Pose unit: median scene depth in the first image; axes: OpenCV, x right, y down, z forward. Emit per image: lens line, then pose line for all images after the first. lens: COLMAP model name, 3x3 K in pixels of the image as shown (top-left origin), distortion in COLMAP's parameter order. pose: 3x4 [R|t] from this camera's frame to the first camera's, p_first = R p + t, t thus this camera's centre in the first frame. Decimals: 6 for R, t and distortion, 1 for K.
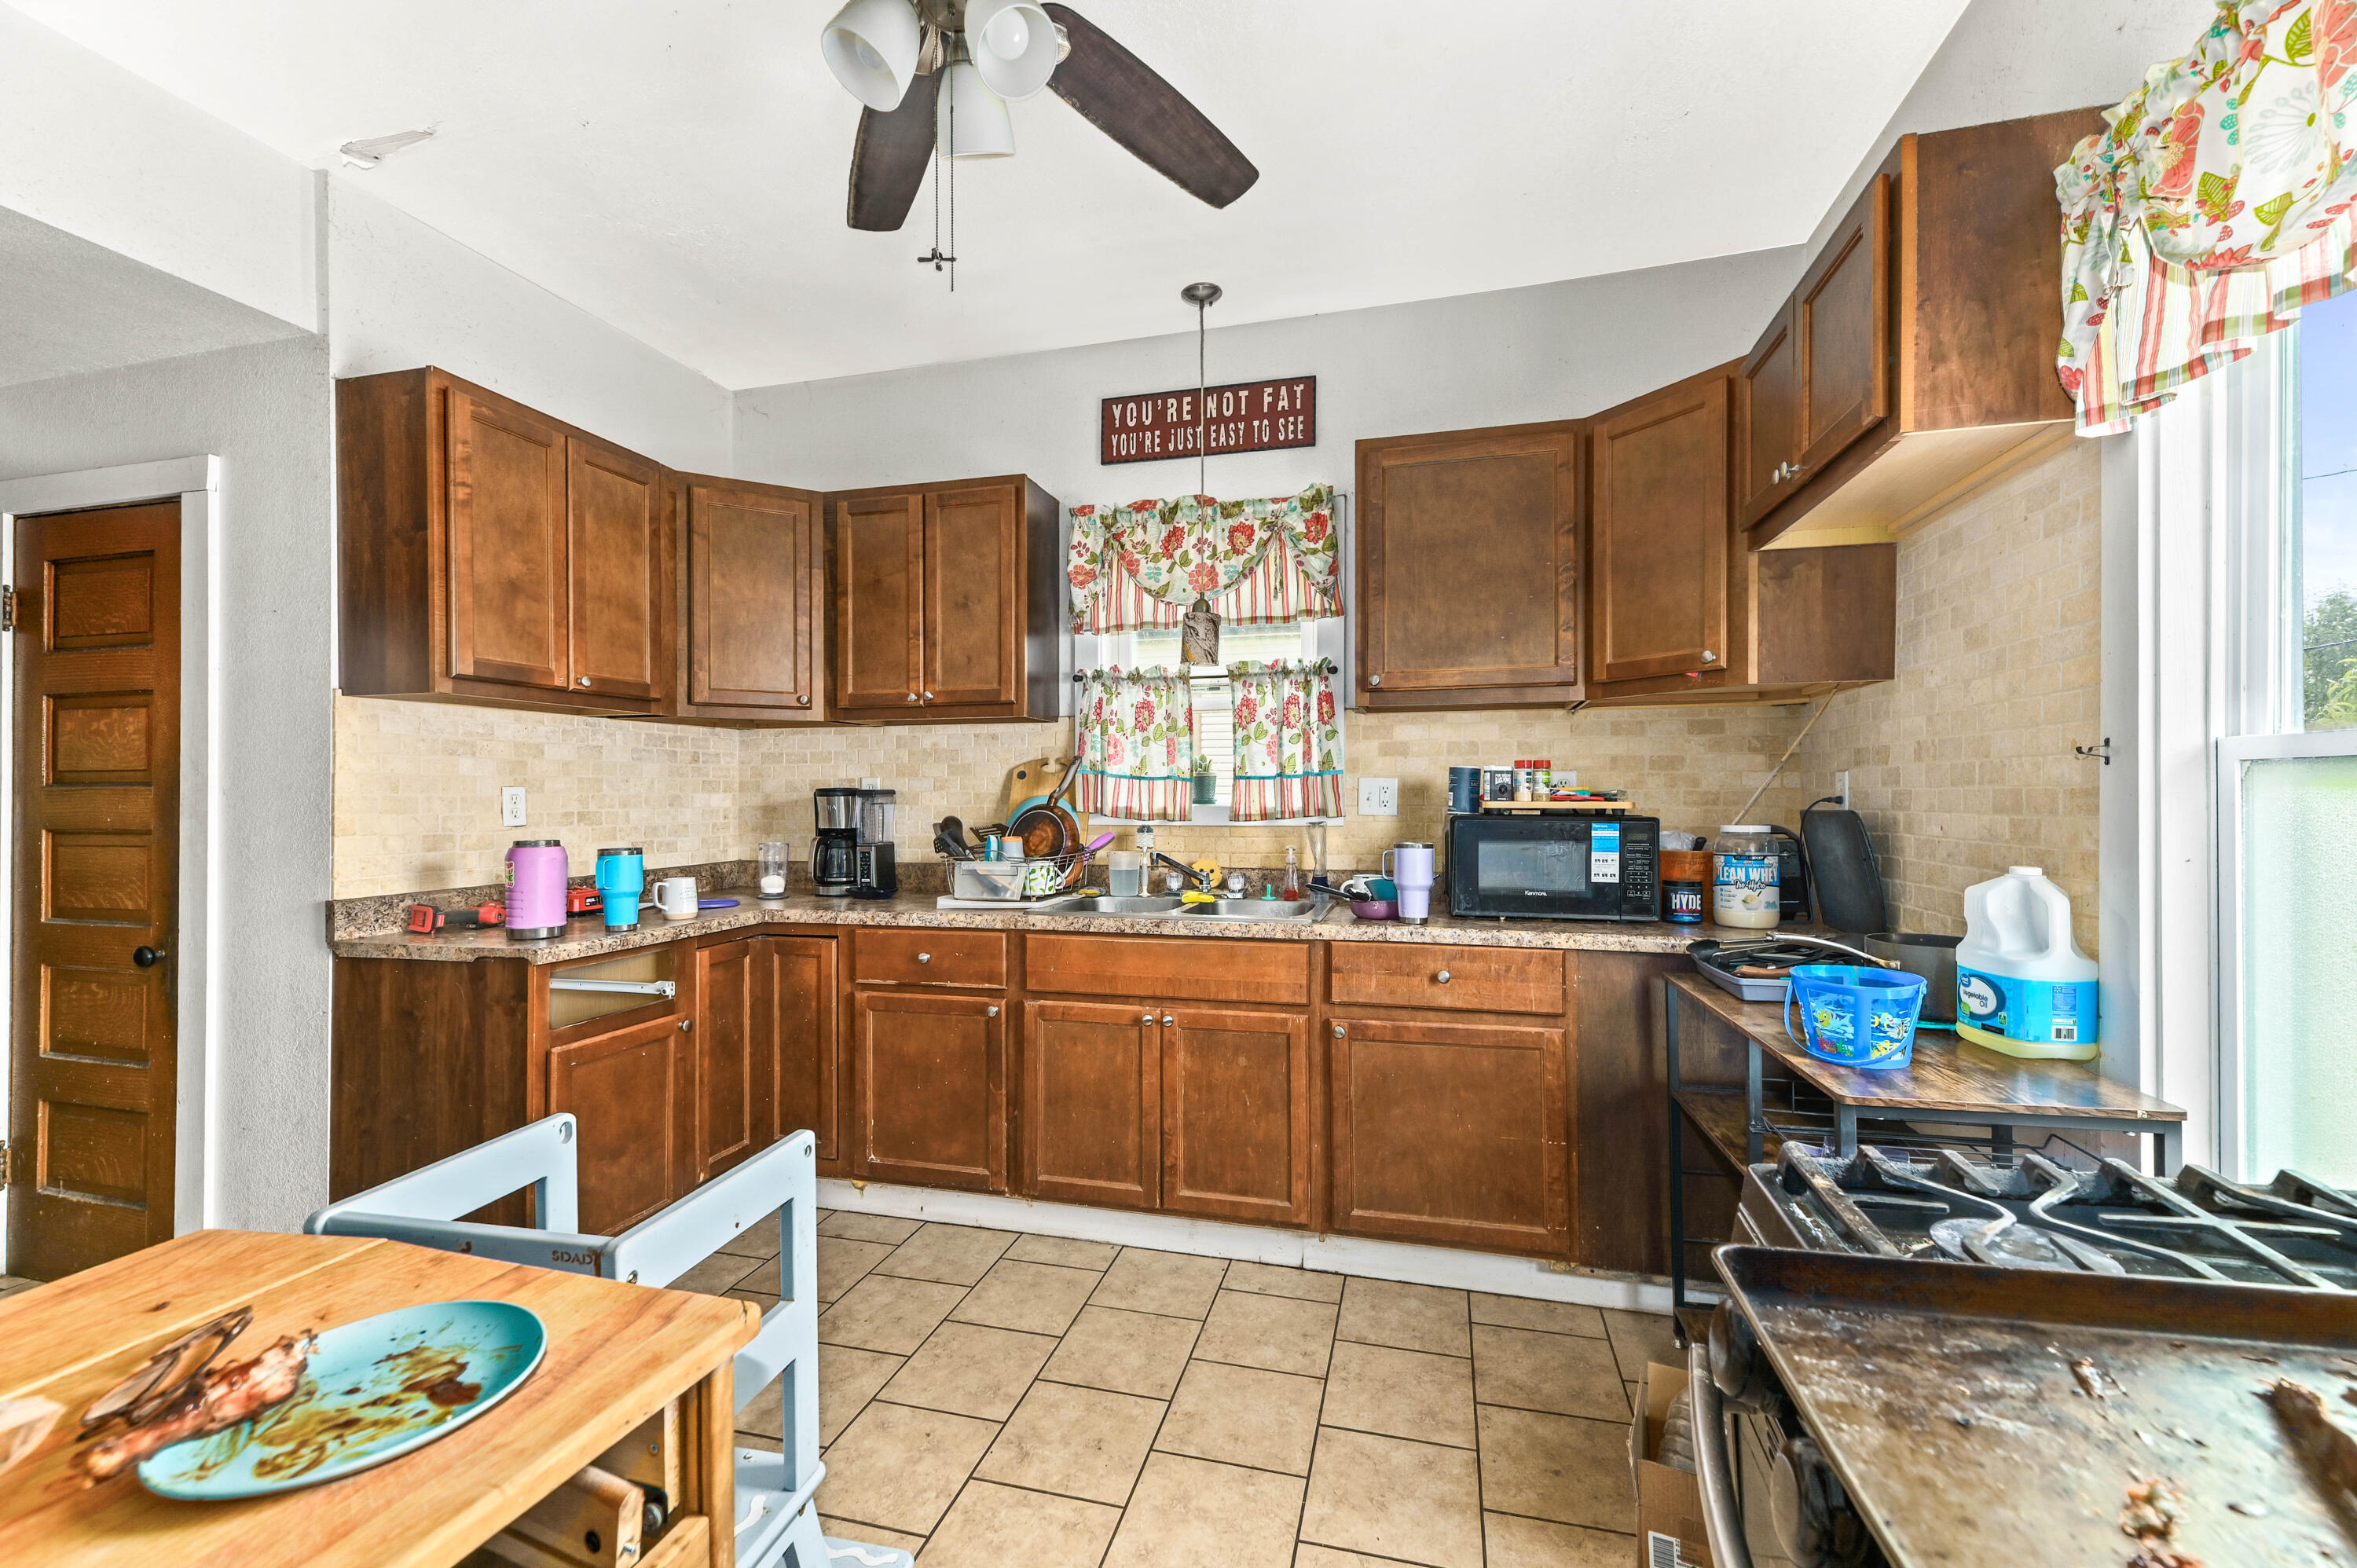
lens RADIAL K [[952.5, 0, 1195.6], [0, 952.5, 792.8], [0, 0, 1]] dist [0.009090, -0.000635]
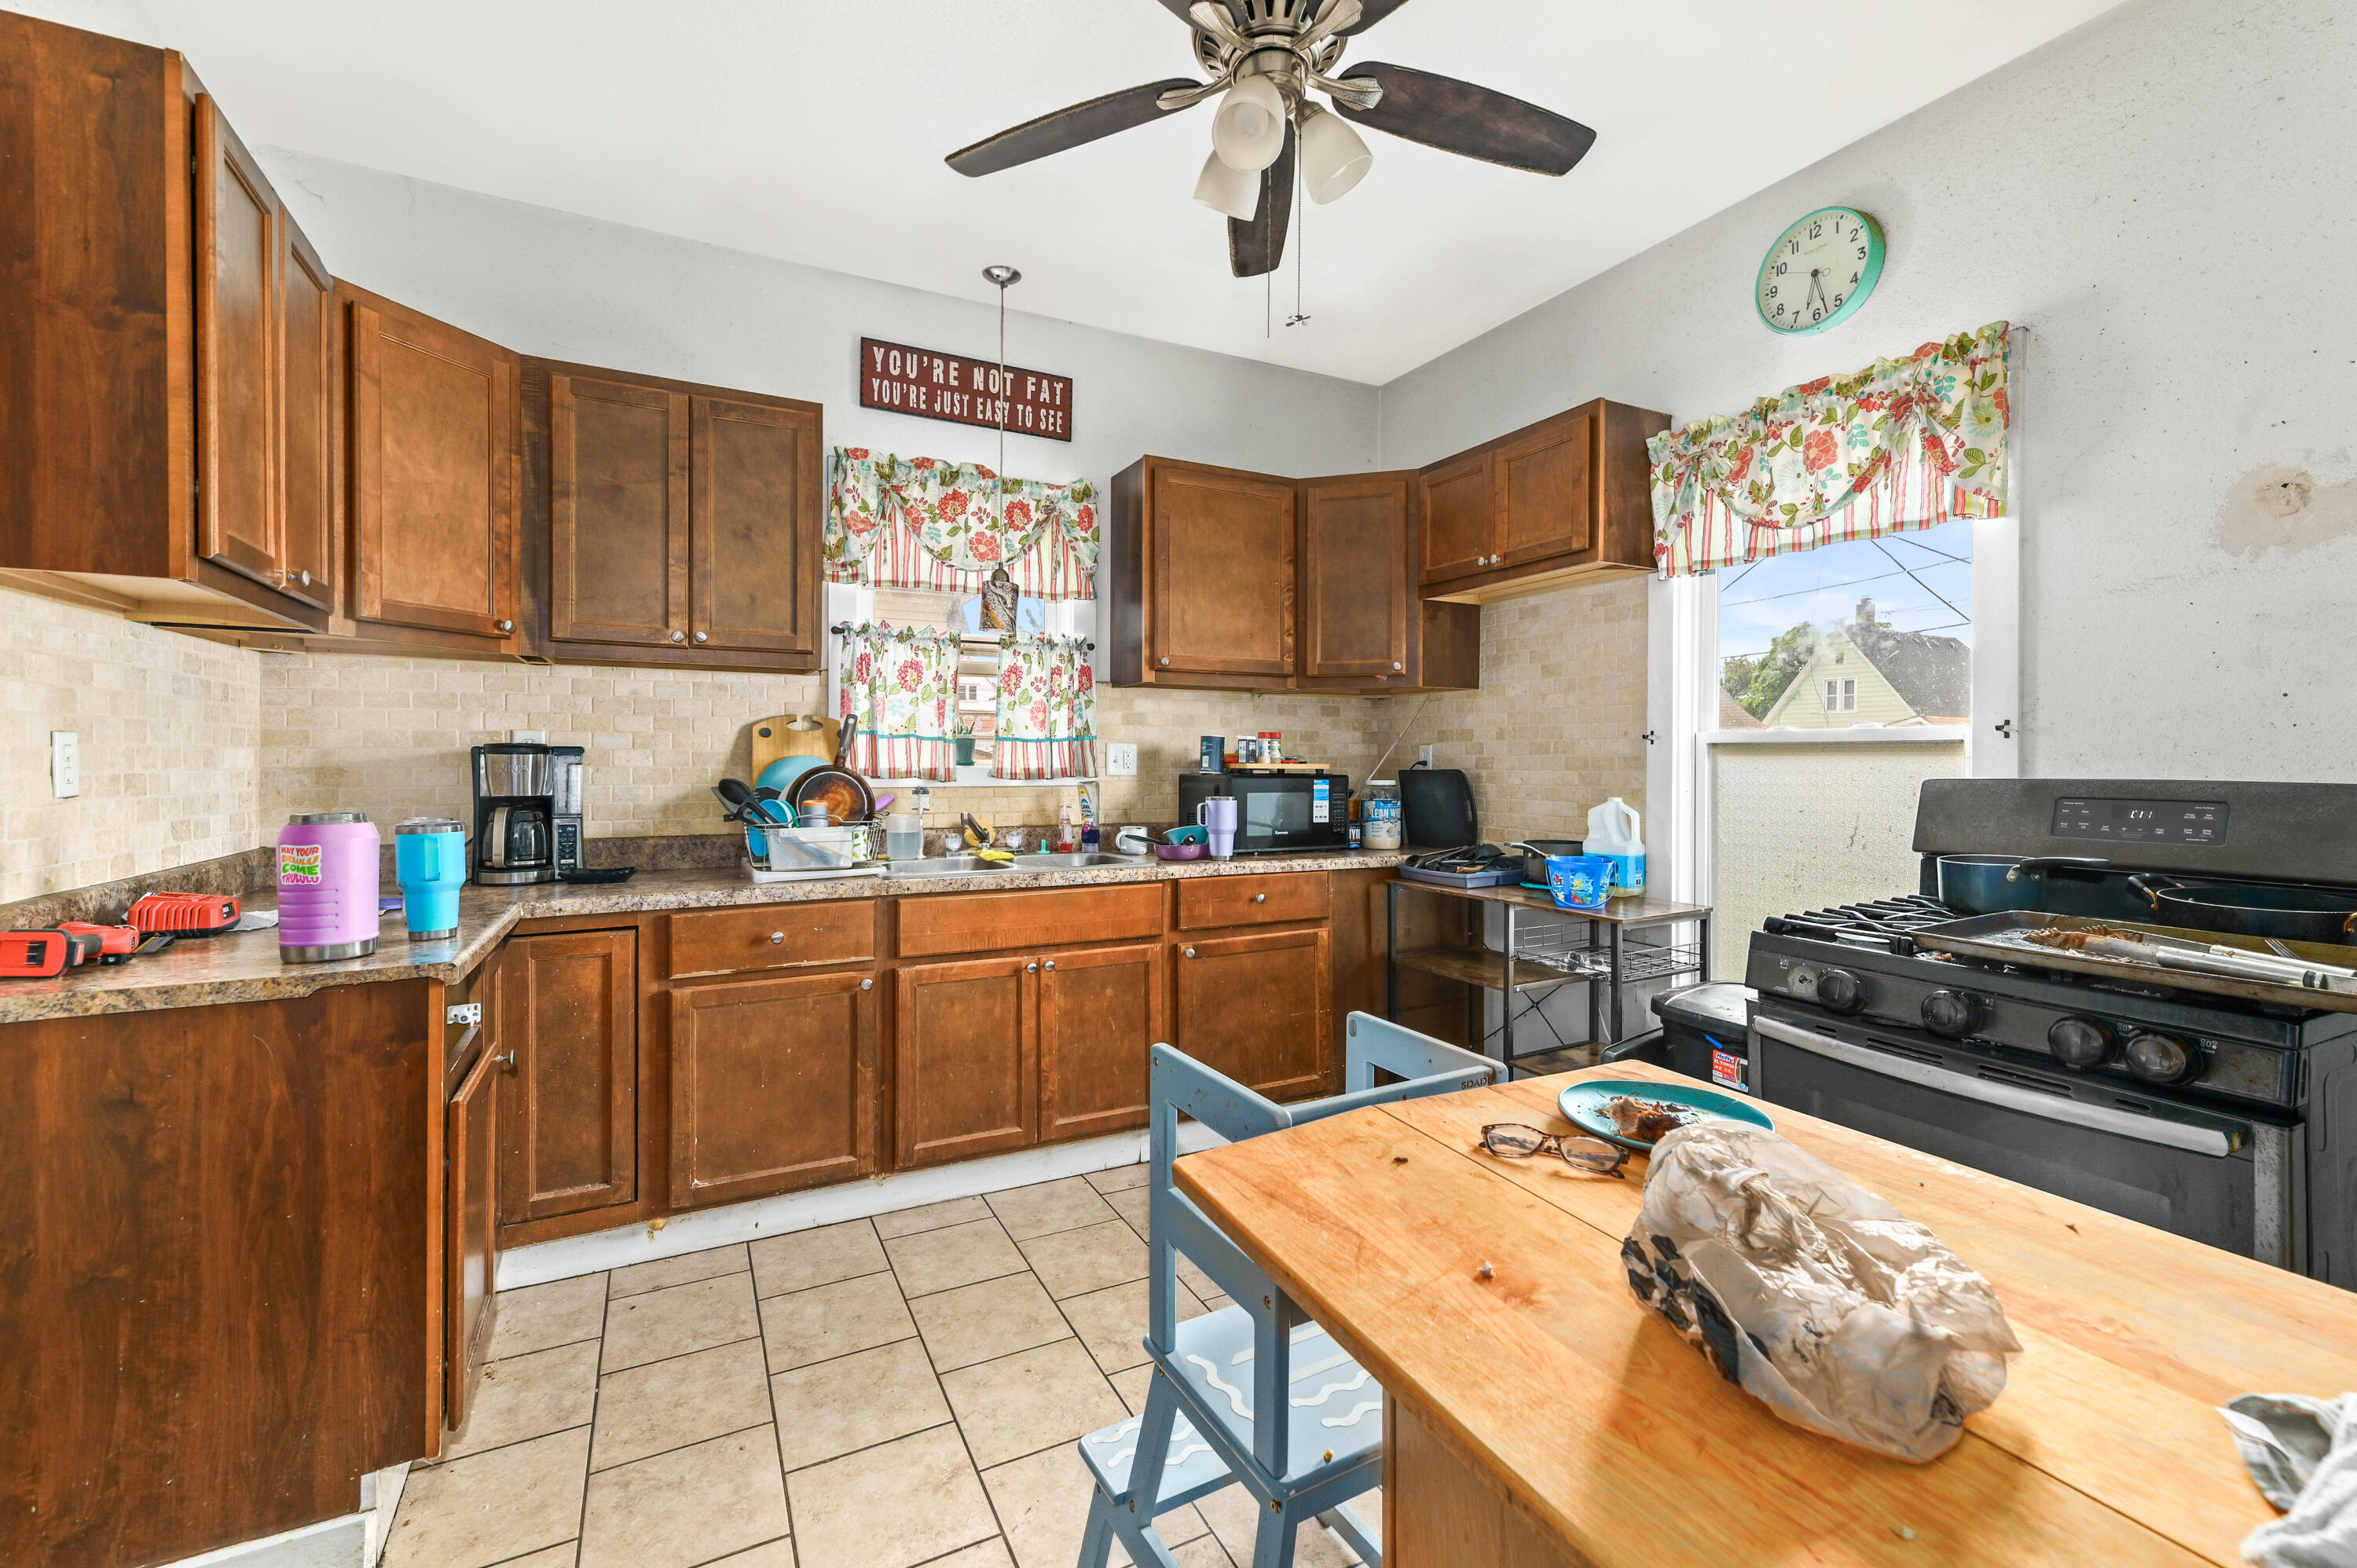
lens RADIAL K [[982.3, 0, 1169.2], [0, 982.3, 770.1], [0, 0, 1]] dist [0.011423, -0.003205]
pose [[0.748148, 0.000294, 0.663532, -0.623252], [-0.006741, 0.999952, 0.007158, 0.008799], [-0.663497, -0.009829, 0.748114, 0.076803]]
